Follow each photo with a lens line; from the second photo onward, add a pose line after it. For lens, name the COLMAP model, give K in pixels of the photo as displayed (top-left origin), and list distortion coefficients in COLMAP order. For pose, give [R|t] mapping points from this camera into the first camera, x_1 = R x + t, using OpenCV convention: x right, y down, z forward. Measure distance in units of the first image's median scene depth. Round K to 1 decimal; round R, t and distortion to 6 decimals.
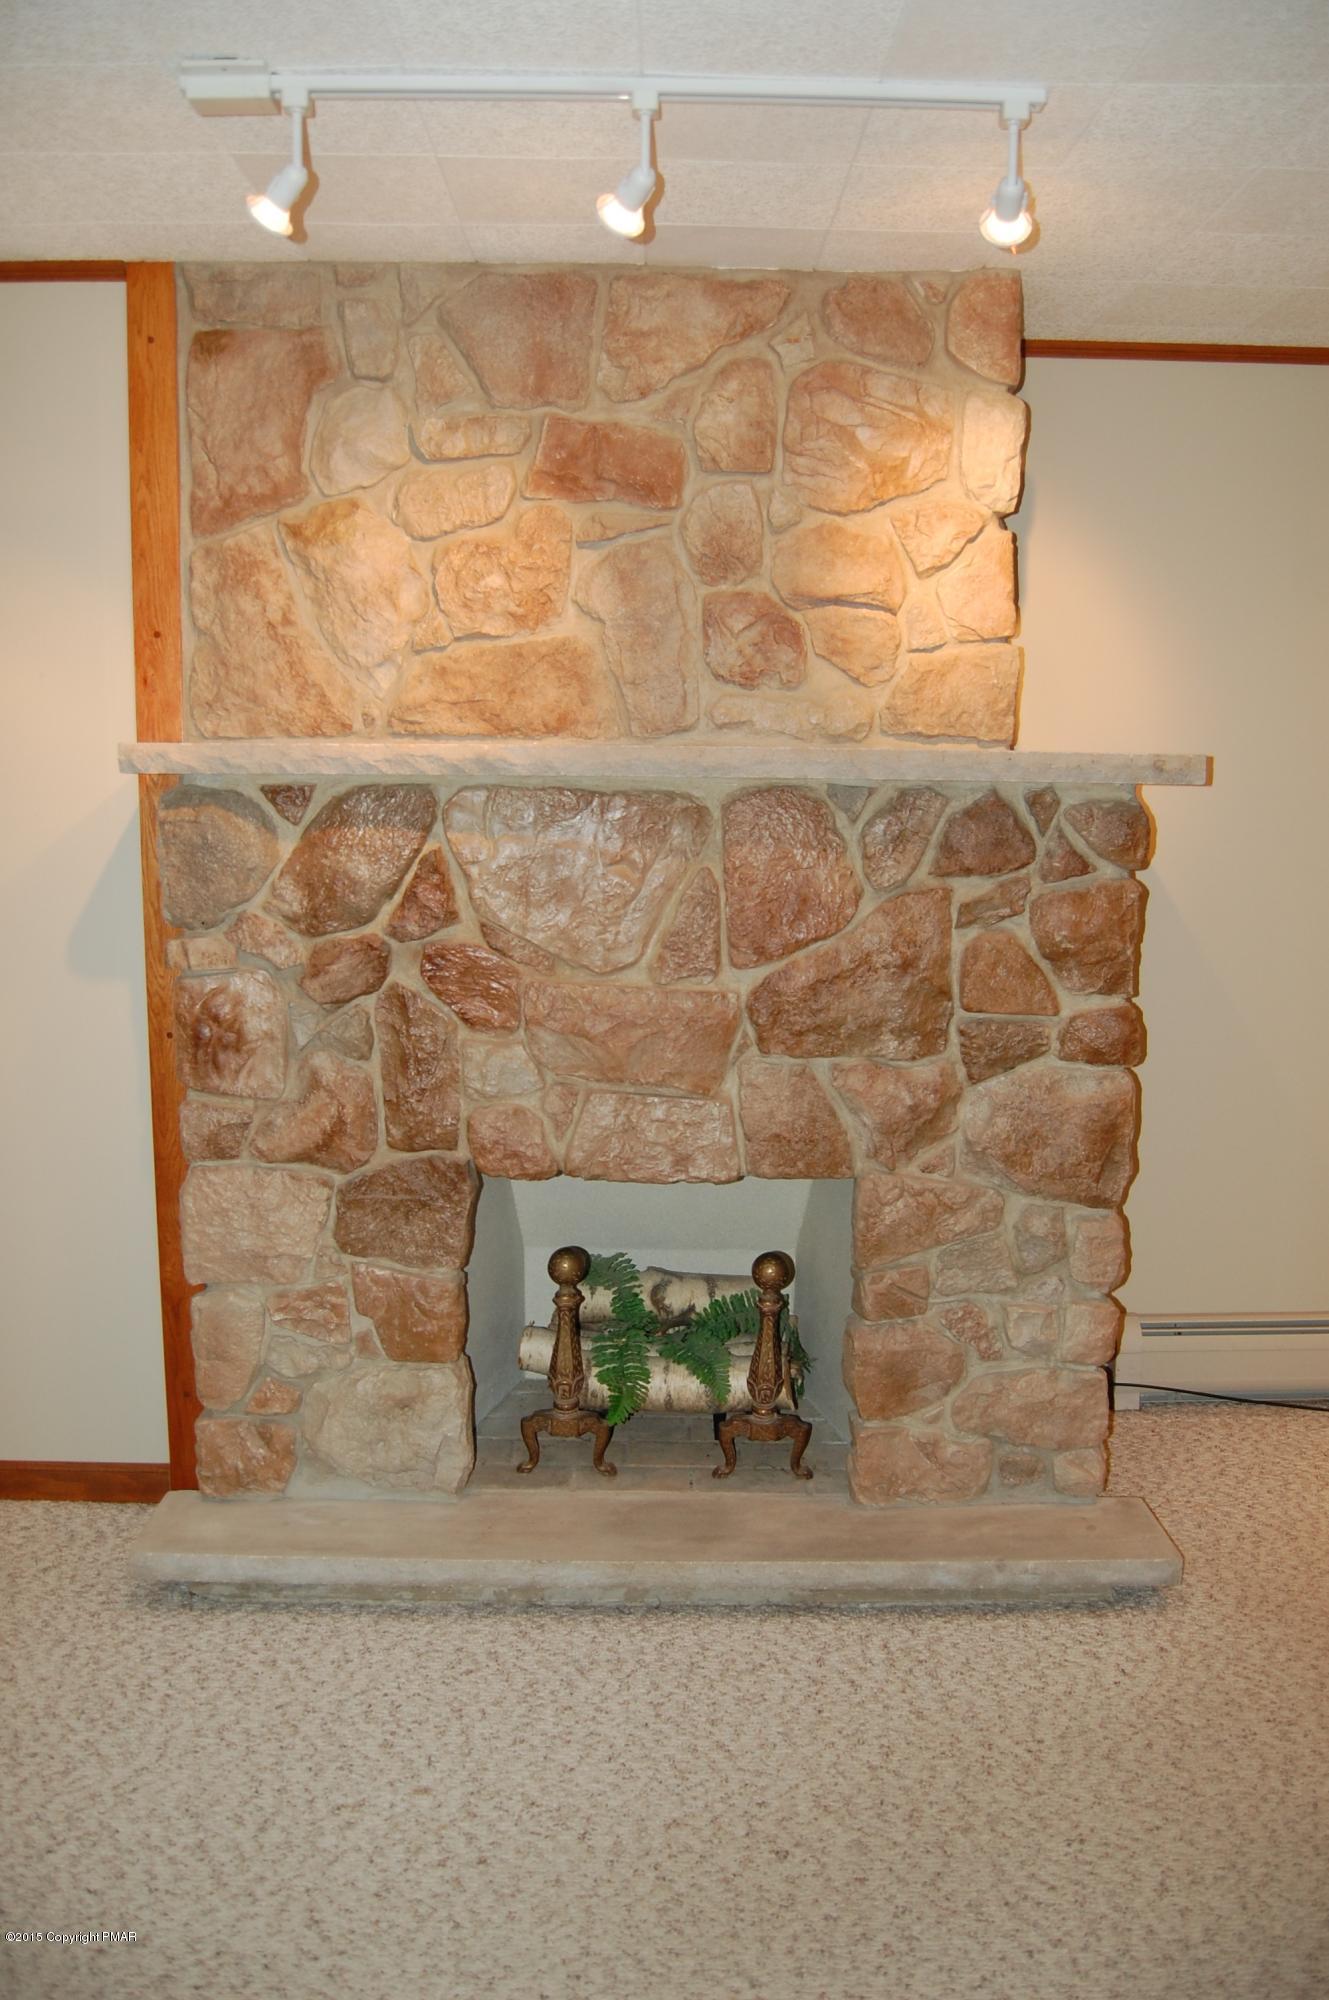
lens RADIAL K [[1548.2, 0, 665.9], [0, 1548.2, 990.9], [0, 0, 1]] dist [-0.098559, 0.041266]
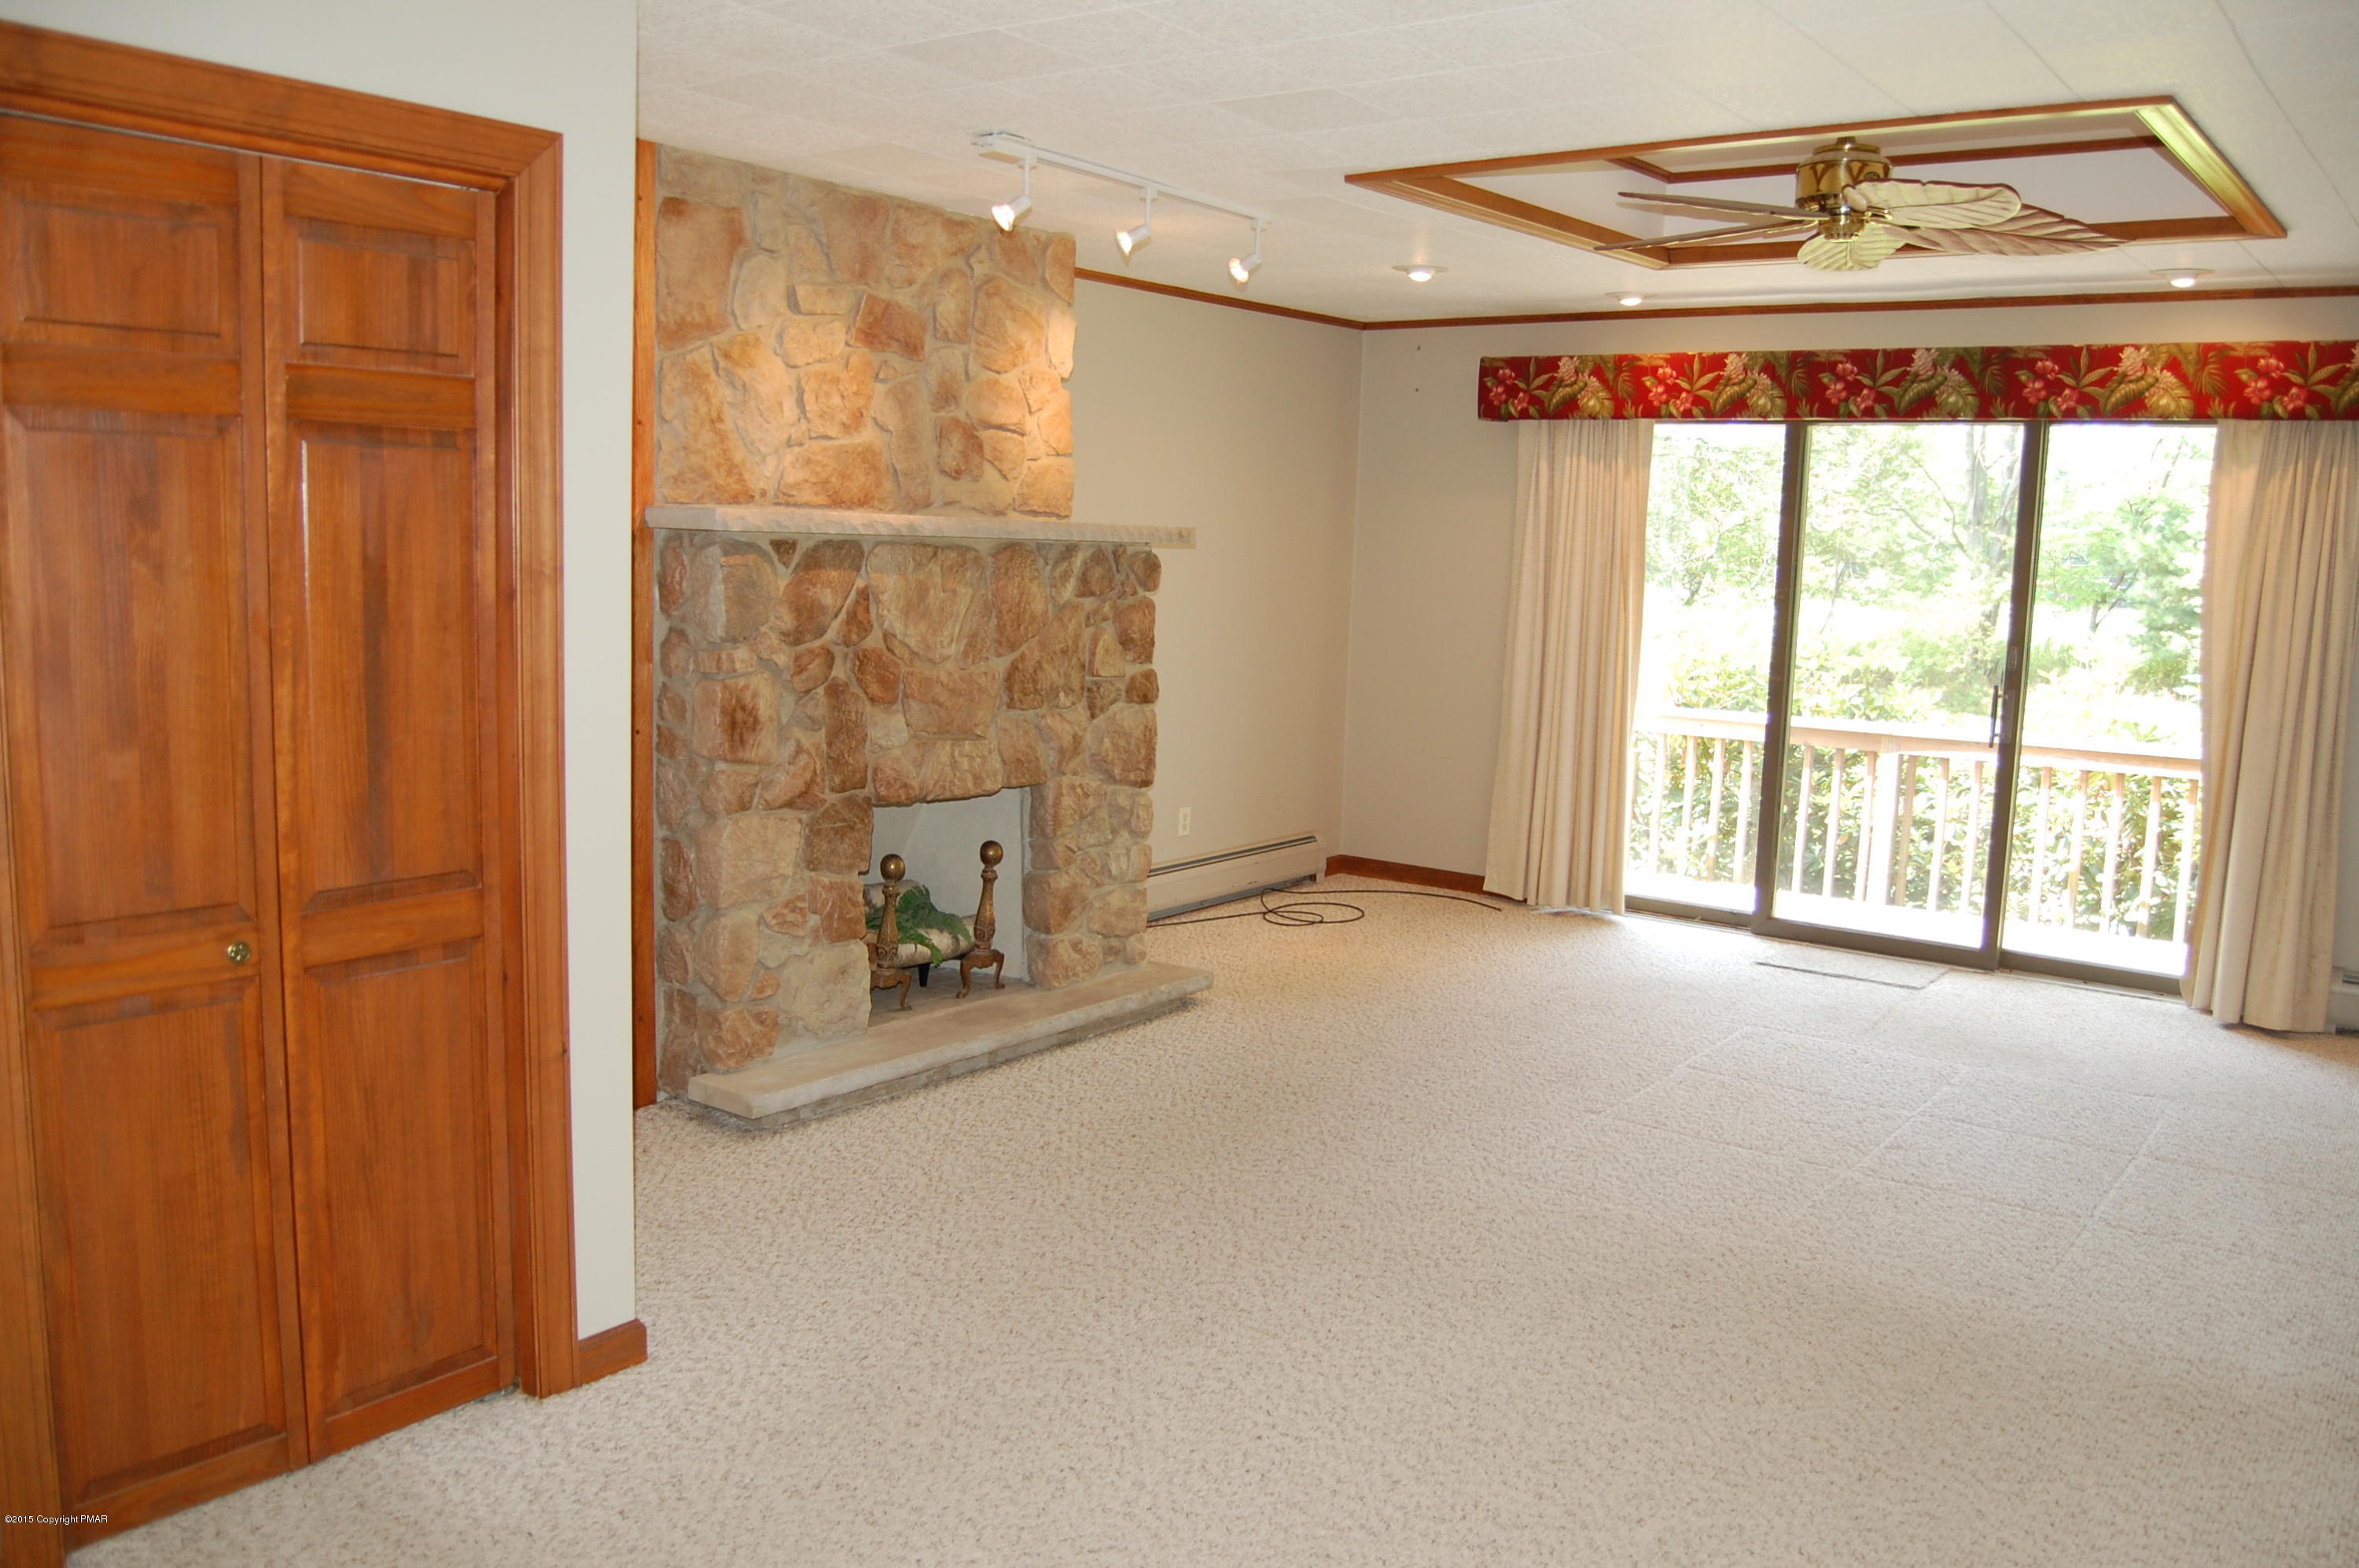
lens RADIAL K [[1826.2, 0, 1175.7], [0, 1826.2, 789.5], [0, 0, 1]] dist [-0.098559, 0.041266]
pose [[0.620609, -0.096724, 0.778132, -1.302252], [0.088980, 0.994640, 0.052670, 0.038956], [-0.779055, 0.036551, 0.625889, -0.318904]]
